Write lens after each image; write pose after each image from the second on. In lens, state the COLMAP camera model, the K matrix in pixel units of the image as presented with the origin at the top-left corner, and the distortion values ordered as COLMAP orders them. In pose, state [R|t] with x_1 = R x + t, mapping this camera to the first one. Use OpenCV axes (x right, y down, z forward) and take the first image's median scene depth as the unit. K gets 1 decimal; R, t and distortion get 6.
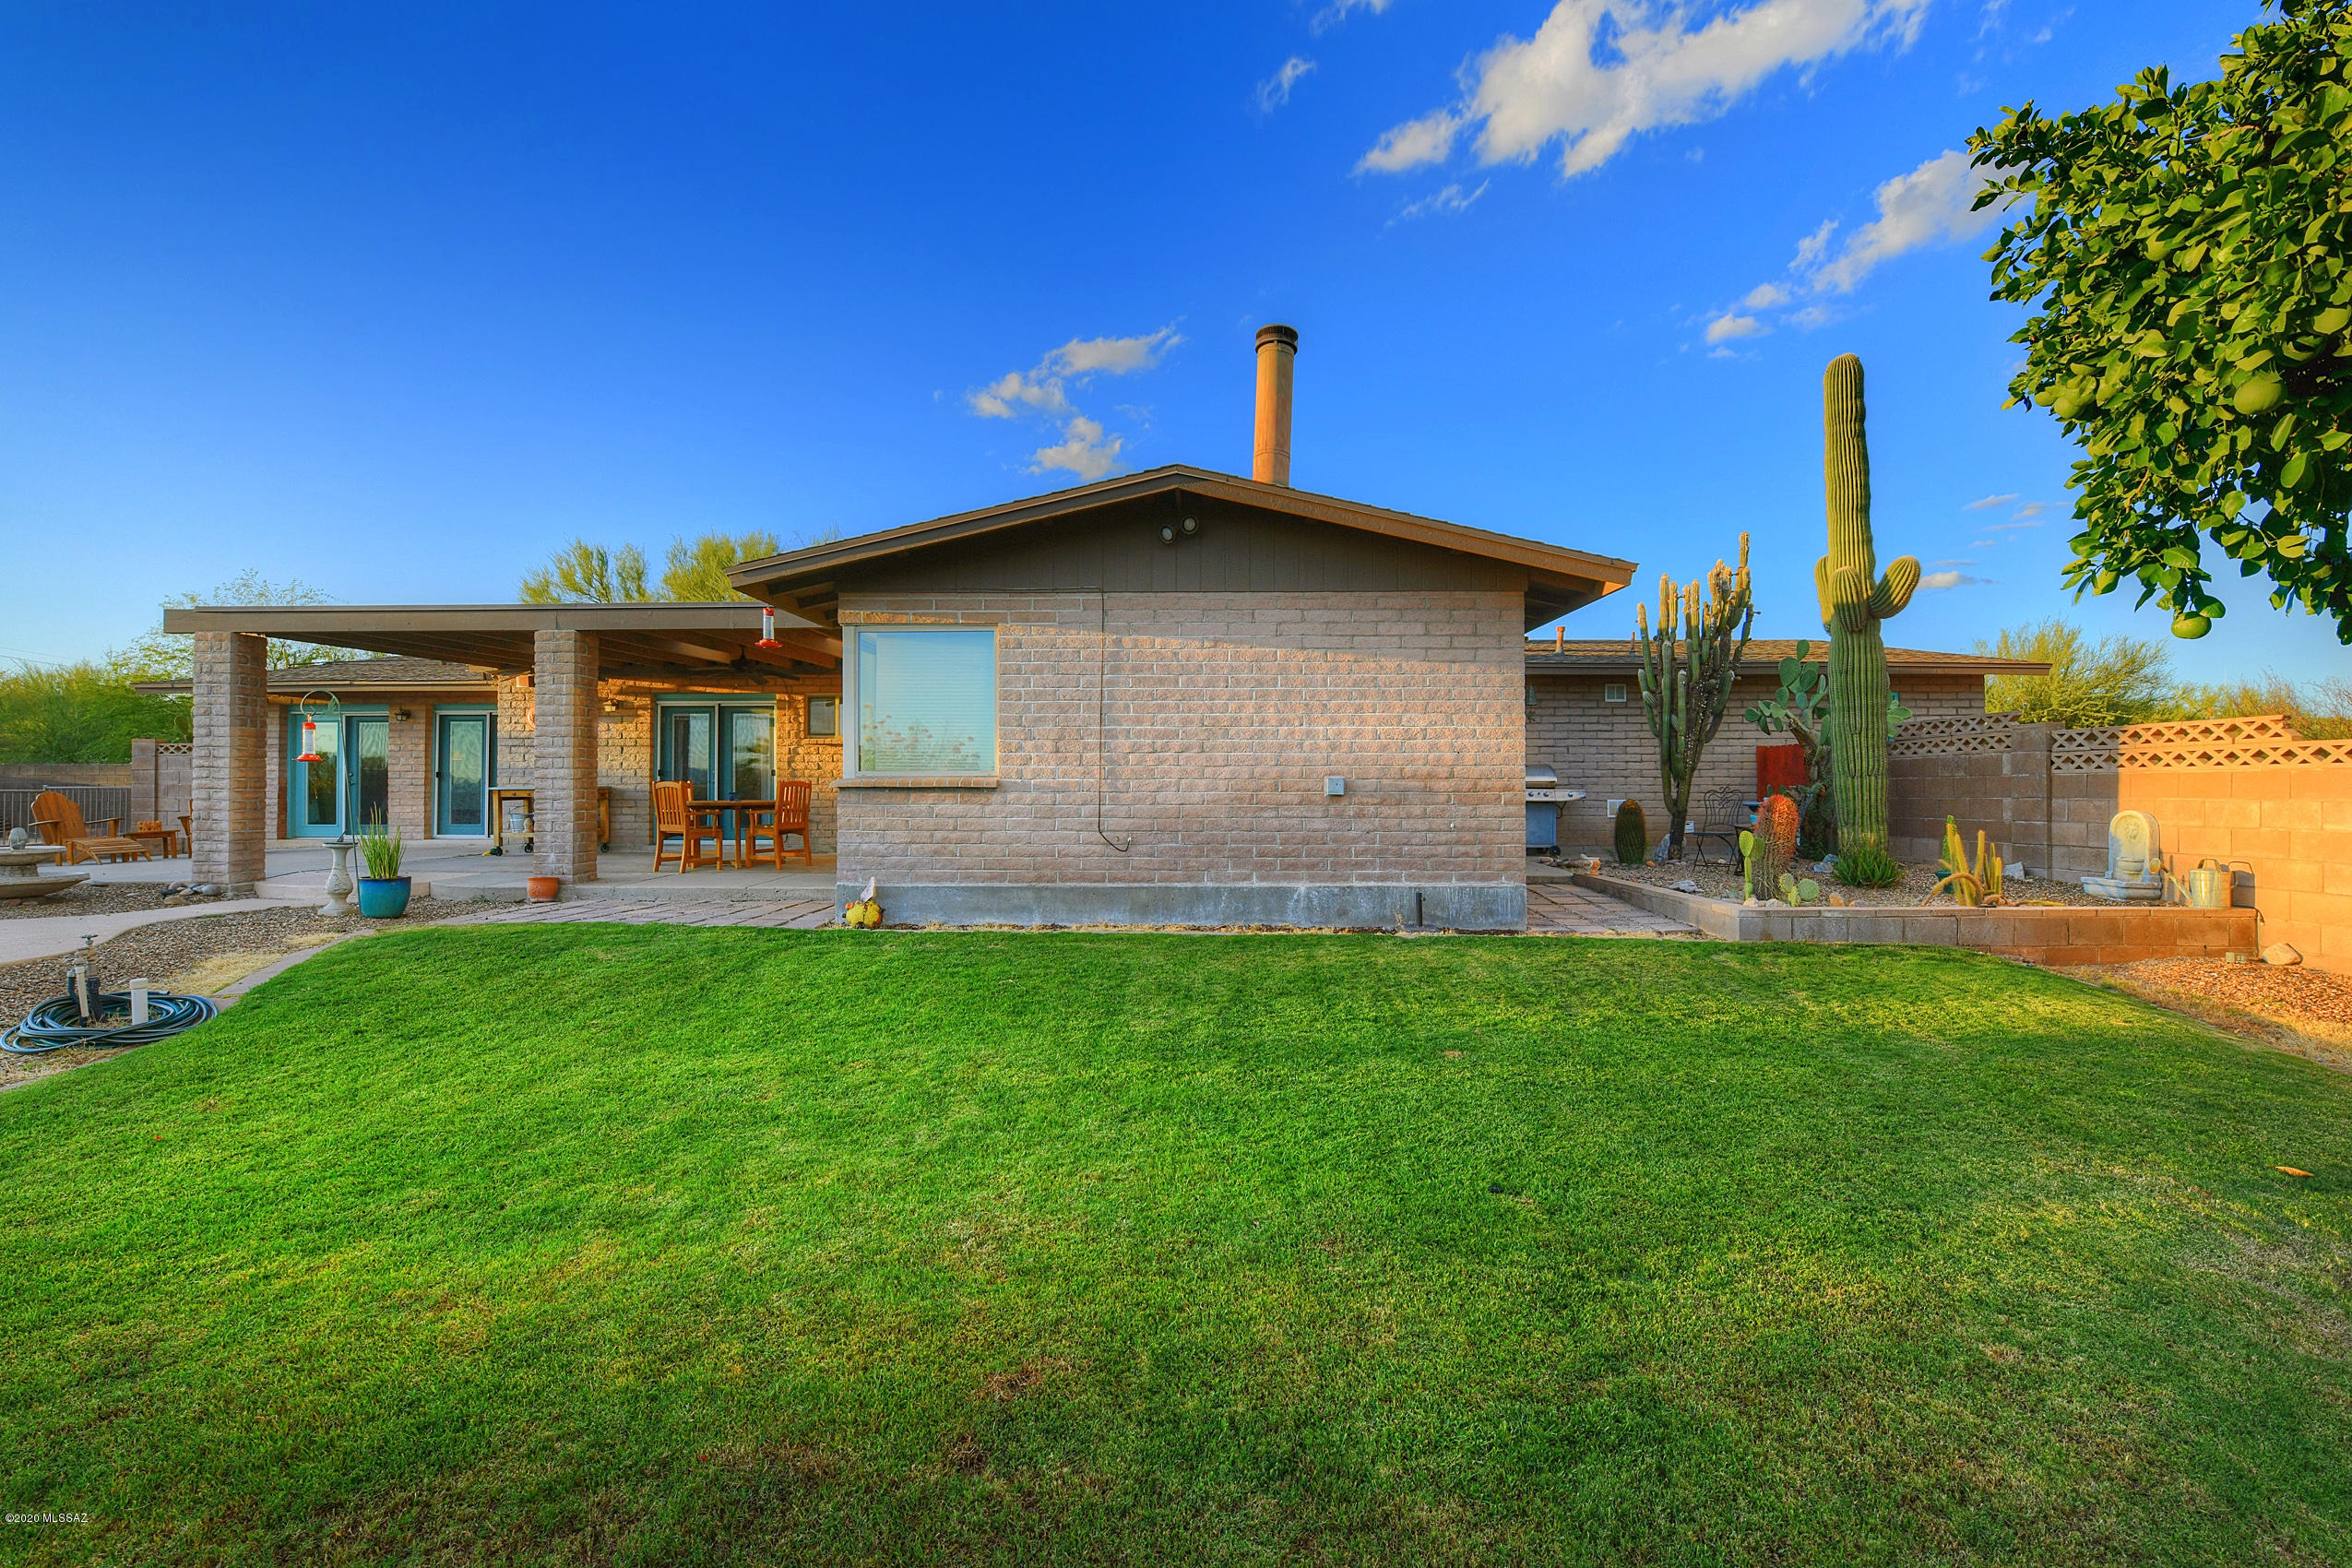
lens RADIAL K [[925.8, 0, 1156.7], [0, 925.8, 779.0], [0, 0, 1]] dist [-0.013607, -0.002429]
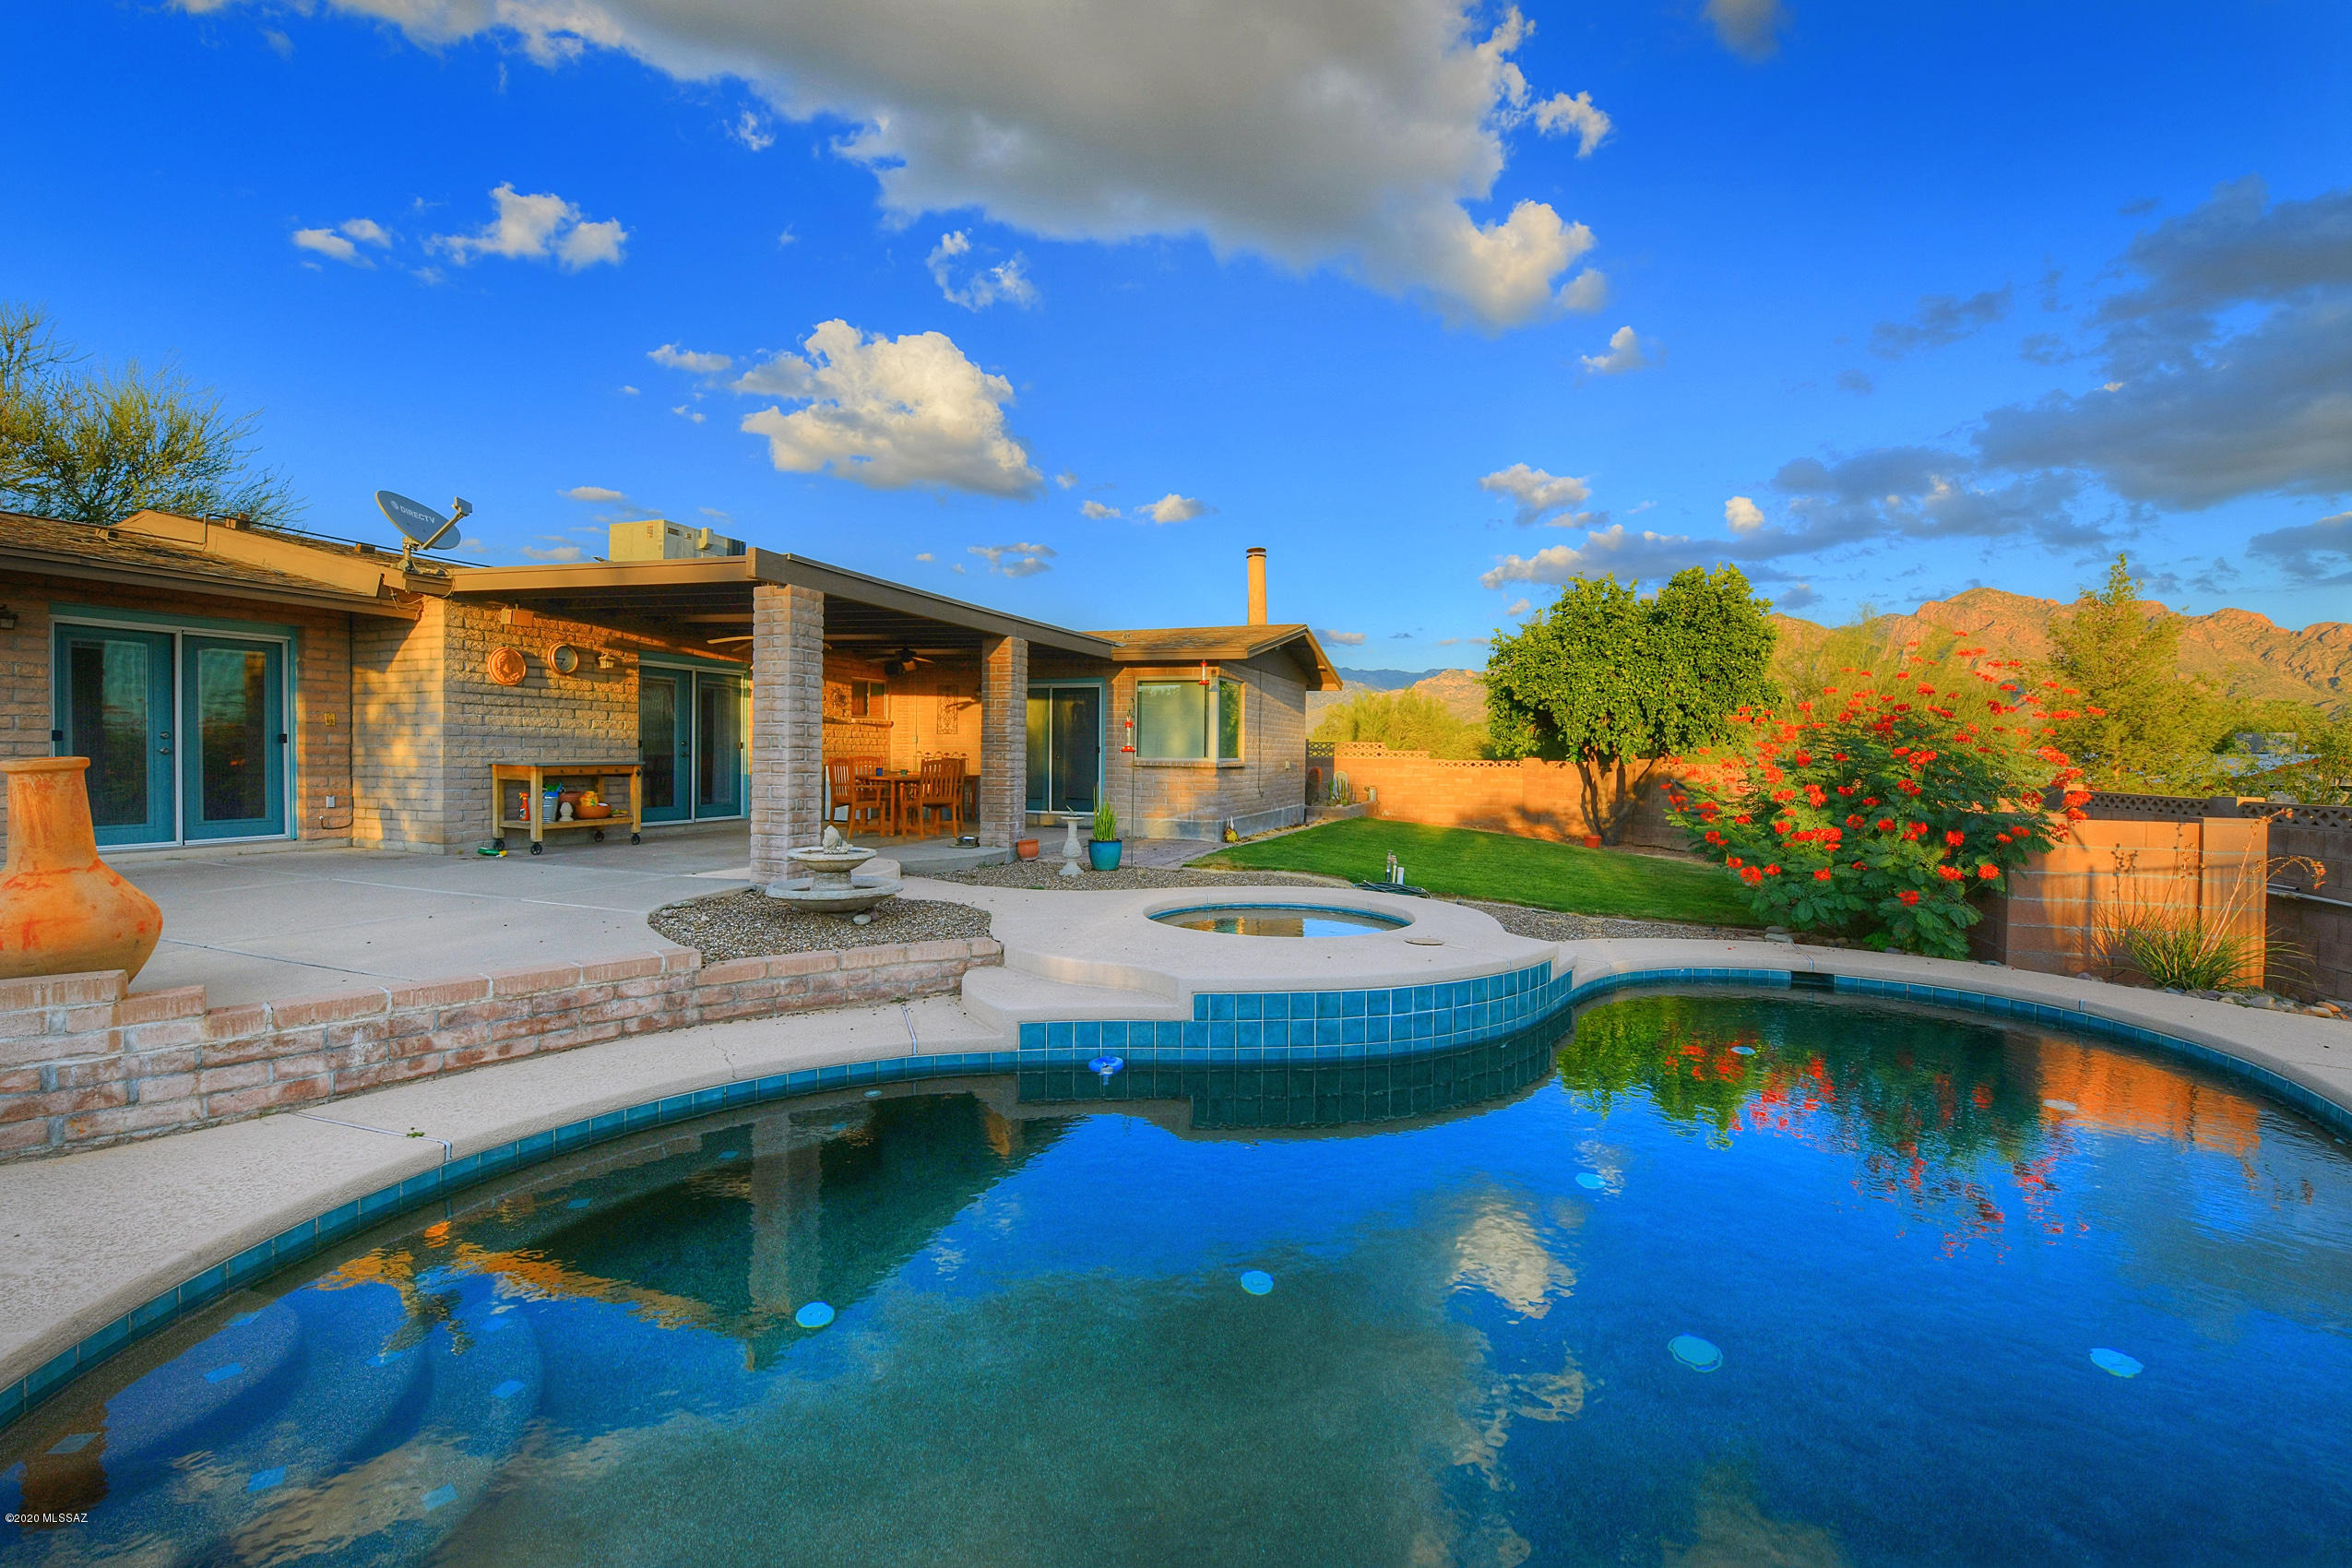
lens RADIAL K [[925.8, 0, 1156.7], [0, 925.8, 779.0], [0, 0, 1]] dist [-0.013607, -0.002429]
pose [[0.377974, -0.020548, 0.925588, -1.151255], [-0.022571, 0.999252, 0.031401, -0.012044], [-0.925541, -0.032760, 0.377228, 0.243202]]
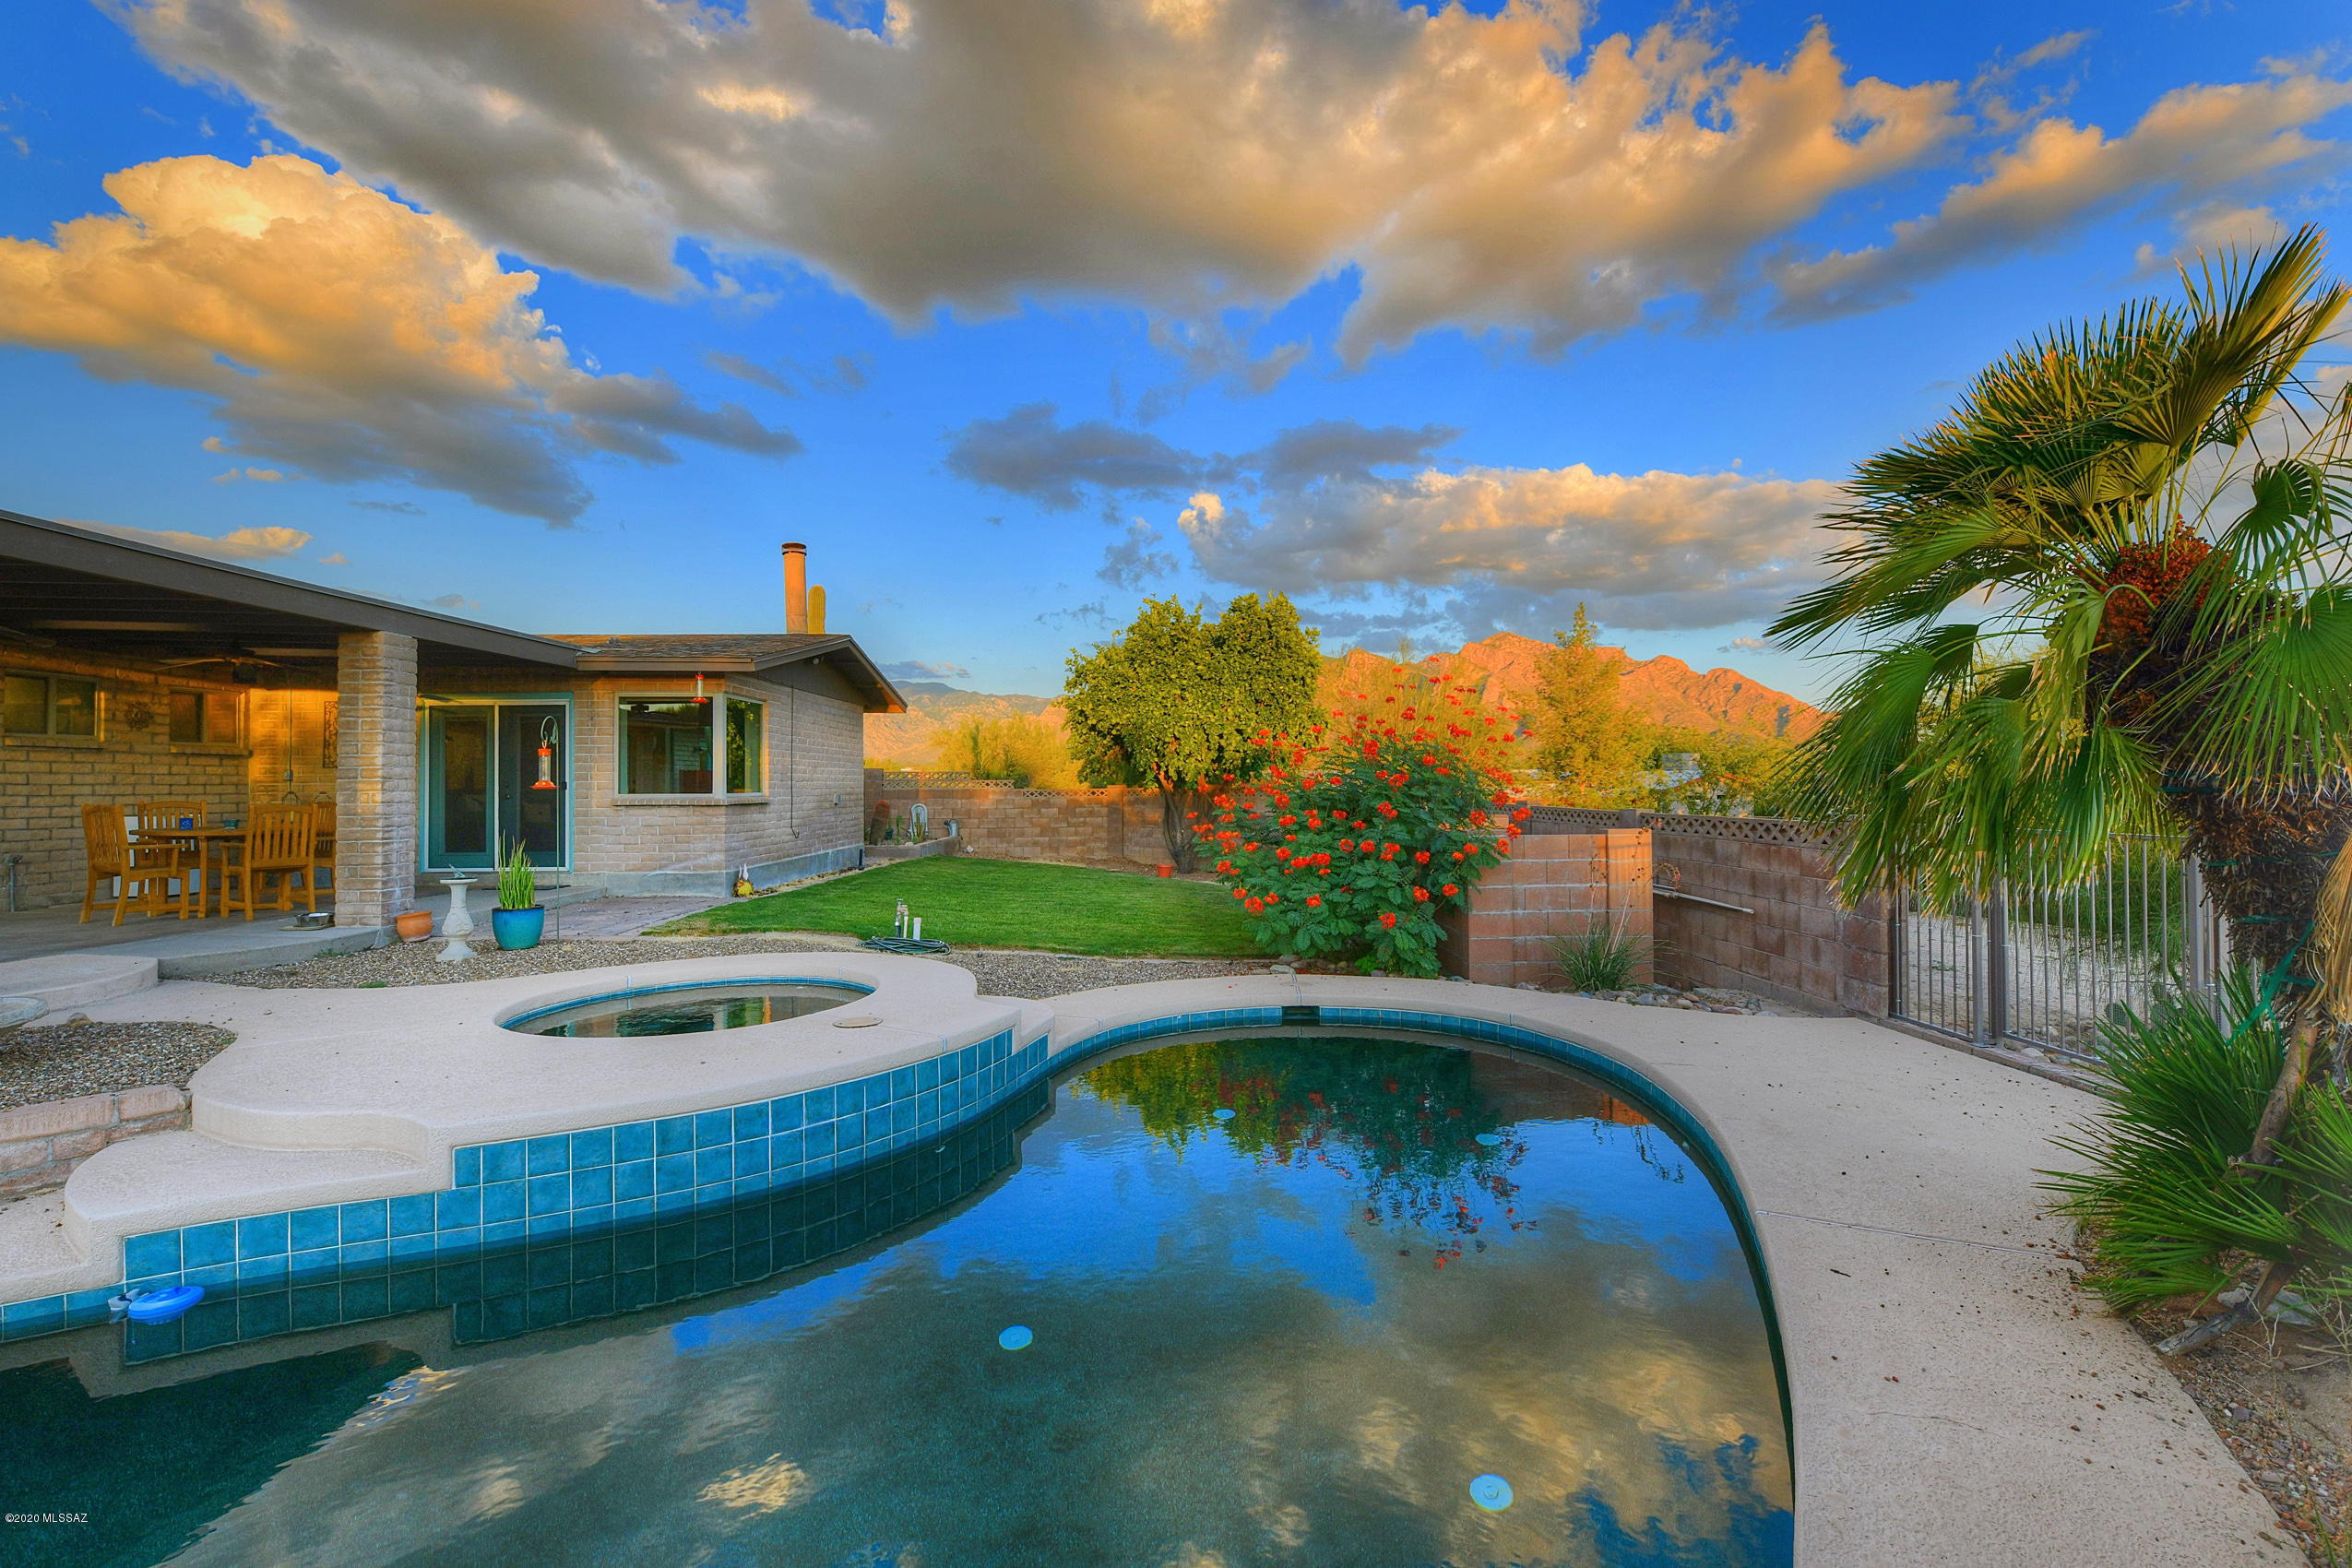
lens RADIAL K [[1001.6, 0, 1176.0], [0, 1001.6, 784.0], [0, 0, 1]] dist [-0.019446, -0.000822]
pose [[-0.025470, 0.000624, 0.999675, -1.079322], [-0.004496, 0.999990, -0.000739, -0.013974], [-0.999665, -0.004513, -0.025467, 0.180922]]
